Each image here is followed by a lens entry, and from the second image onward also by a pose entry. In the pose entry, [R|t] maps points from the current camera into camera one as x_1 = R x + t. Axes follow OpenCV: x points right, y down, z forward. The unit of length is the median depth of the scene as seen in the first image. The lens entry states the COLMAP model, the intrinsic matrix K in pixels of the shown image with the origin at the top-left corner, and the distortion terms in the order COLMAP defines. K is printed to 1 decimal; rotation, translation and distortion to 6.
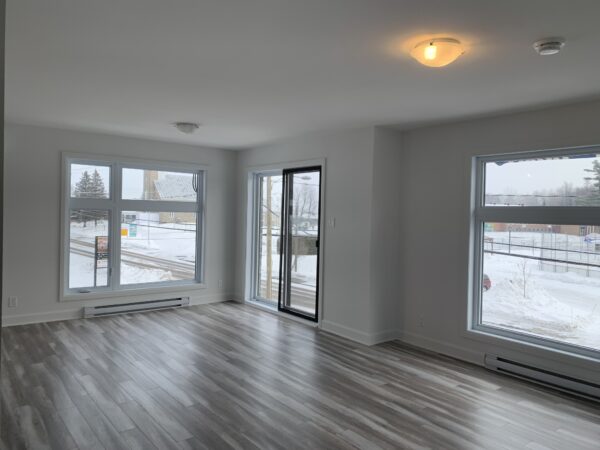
lens RADIAL K [[457.4, 0, 300.0], [0, 457.4, 225.0], [0, 0, 1]] dist [0.089630, -0.082560]
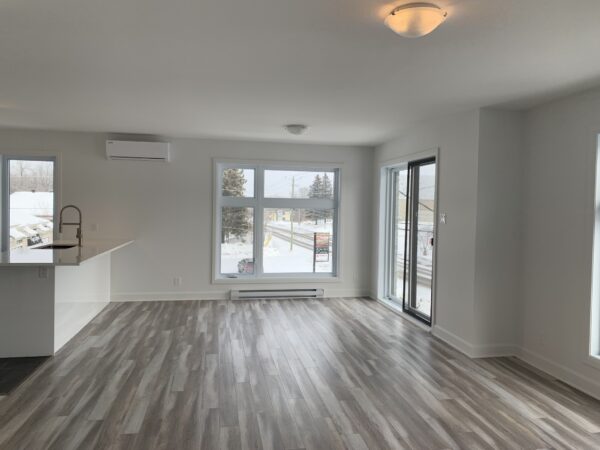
lens RADIAL K [[457.4, 0, 300.0], [0, 457.4, 225.0], [0, 0, 1]] dist [0.089630, -0.082560]
pose [[0.887813, 0.009834, -0.460100, 0.236974], [-0.008655, 0.999952, 0.004672, 0.005855], [0.460123, -0.000165, 0.887855, 0.055626]]
